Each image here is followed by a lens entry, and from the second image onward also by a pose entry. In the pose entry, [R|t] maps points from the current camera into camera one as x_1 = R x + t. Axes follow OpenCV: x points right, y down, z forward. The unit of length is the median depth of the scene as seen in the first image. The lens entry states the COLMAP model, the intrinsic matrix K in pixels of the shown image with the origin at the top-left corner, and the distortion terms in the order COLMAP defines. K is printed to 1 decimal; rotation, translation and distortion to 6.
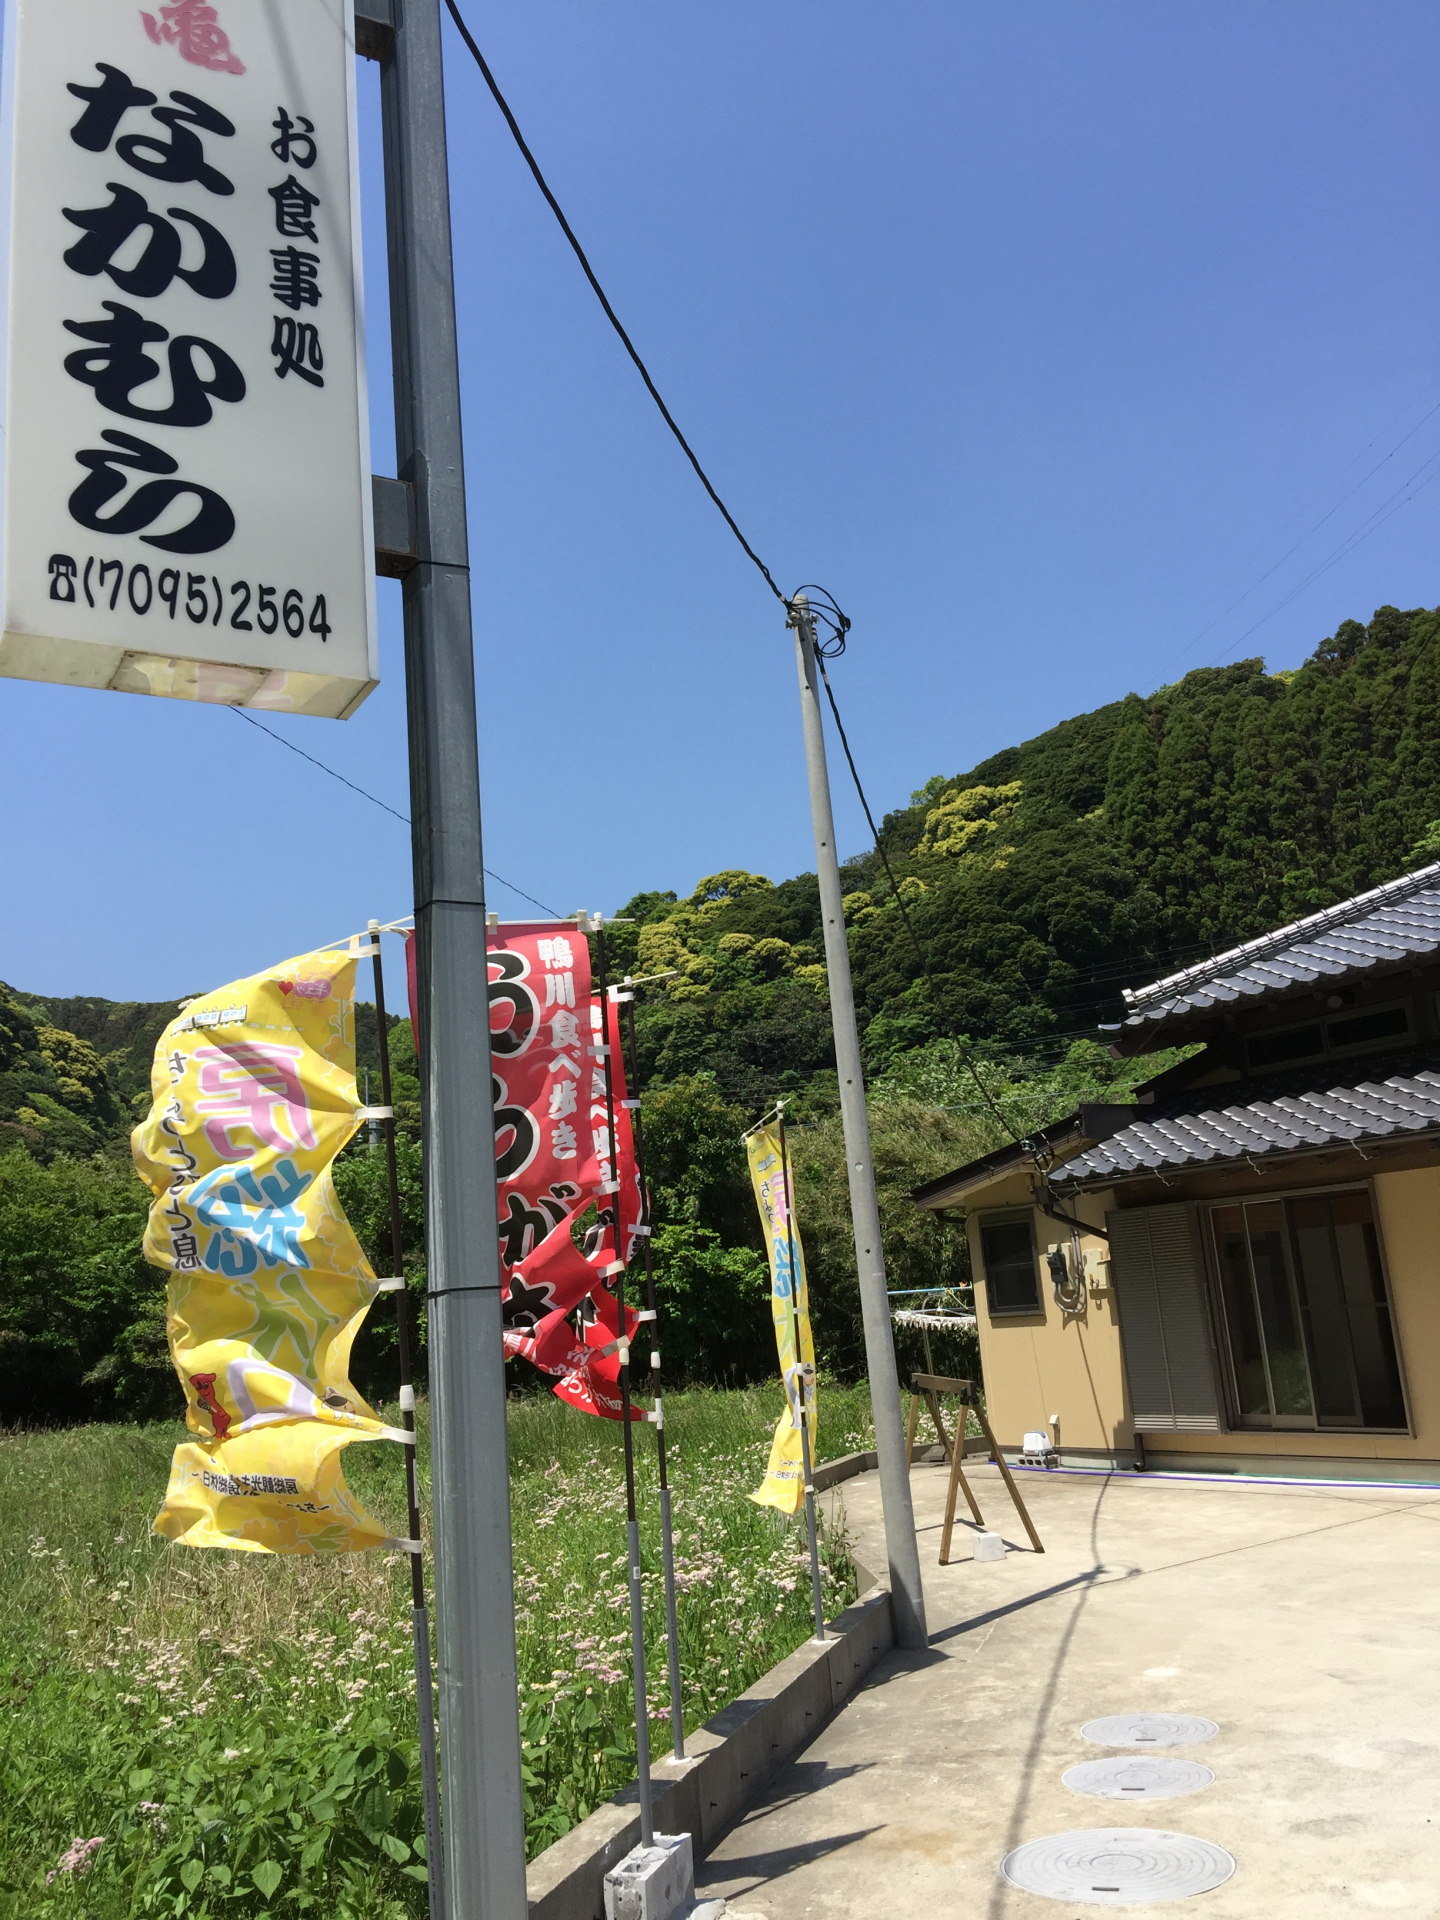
lens RADIAL K [[1617.4, 0, 718.4], [0, 1617.4, 960.3], [0, 0, 1]] dist [0.014646, 0.003139]
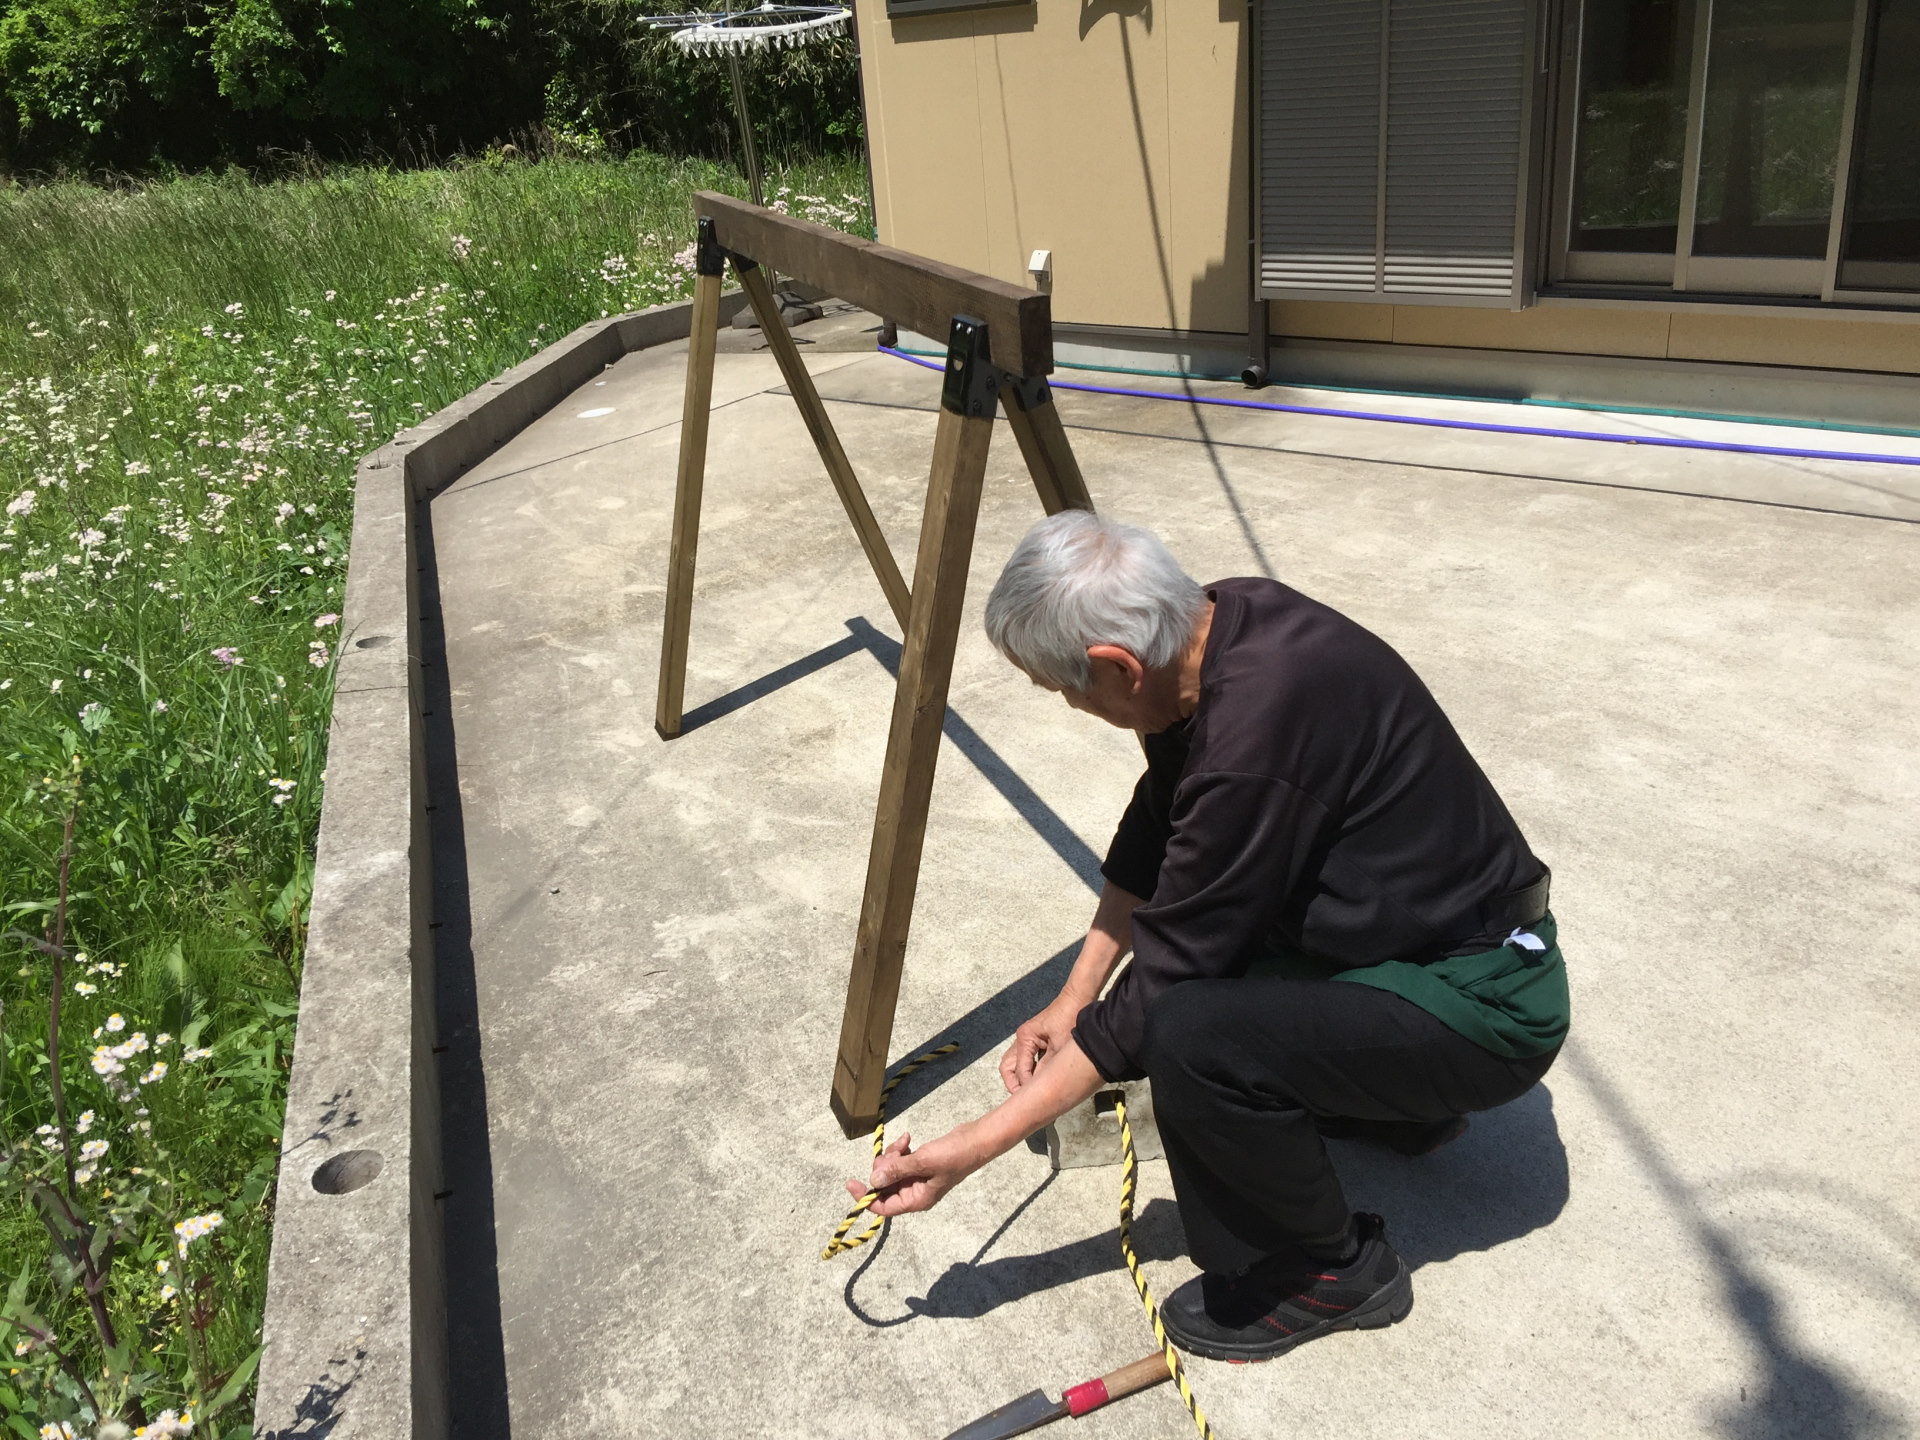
lens RADIAL K [[1617.4, 0, 958.3], [0, 1617.4, 720.9], [0, 0, 1]] dist [0.014646, 0.003139]
pose [[0.966770, -0.115223, 0.228207, 0.077195], [-0.035249, 0.824063, 0.565401, 0.149283], [-0.253205, -0.554657, 0.792618, 0.628450]]
